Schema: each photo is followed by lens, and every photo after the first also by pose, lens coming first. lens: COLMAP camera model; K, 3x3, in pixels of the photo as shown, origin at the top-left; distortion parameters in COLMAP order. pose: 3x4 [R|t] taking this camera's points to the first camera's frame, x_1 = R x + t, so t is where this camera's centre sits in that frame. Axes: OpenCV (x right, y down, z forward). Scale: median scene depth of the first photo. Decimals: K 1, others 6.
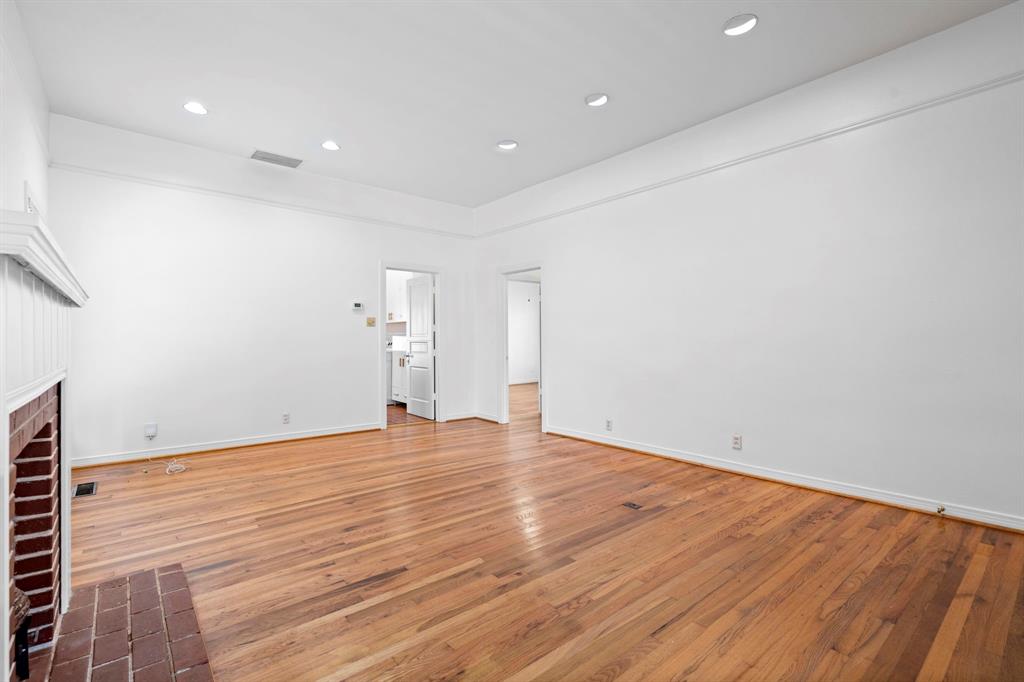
lens RADIAL K [[466.9, 0, 511.6], [0, 466.9, 340.7], [0, 0, 1]] dist [-0.002949, -0.000562]
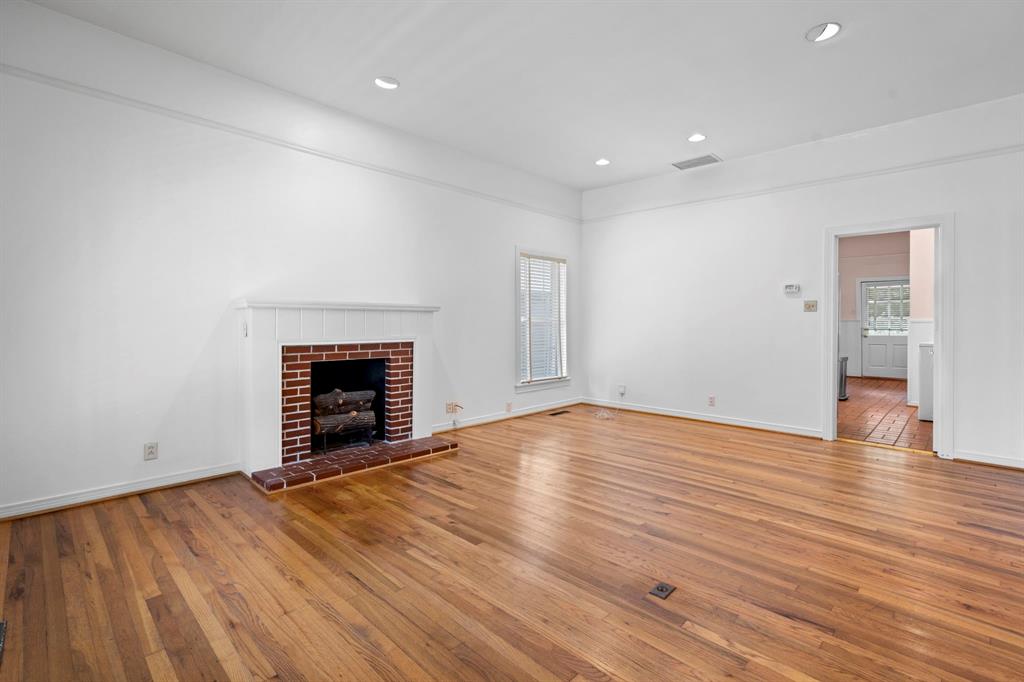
lens RADIAL K [[466.9, 0, 511.2], [0, 466.9, 330.0], [0, 0, 1]] dist [-0.002949, -0.000562]
pose [[0.106085, 0.015792, -0.994232, 0.798286], [-0.006164, 0.999865, 0.015223, -0.012376], [0.994338, 0.004514, 0.106168, 0.664713]]
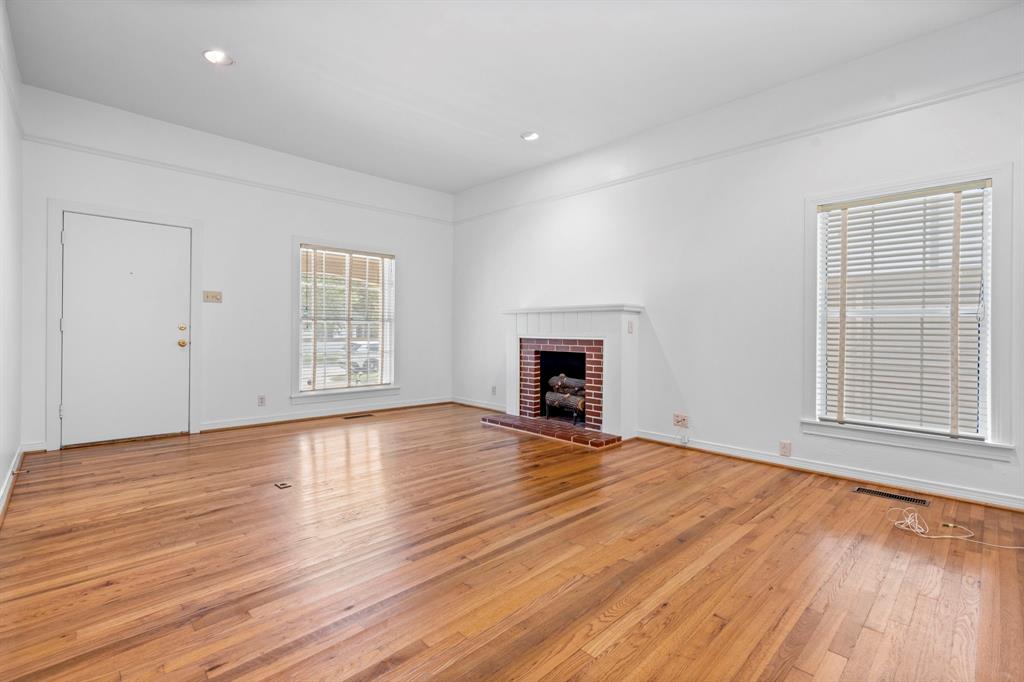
lens RADIAL K [[466.9, 0, 511.5], [0, 466.9, 336.1], [0, 0, 1]] dist [-0.002949, -0.000562]
pose [[-0.996995, -0.003604, -0.077388, -0.144066], [-0.004816, 0.999869, 0.015473, 0.010673], [0.077322, 0.015799, -0.996881, 1.877320]]
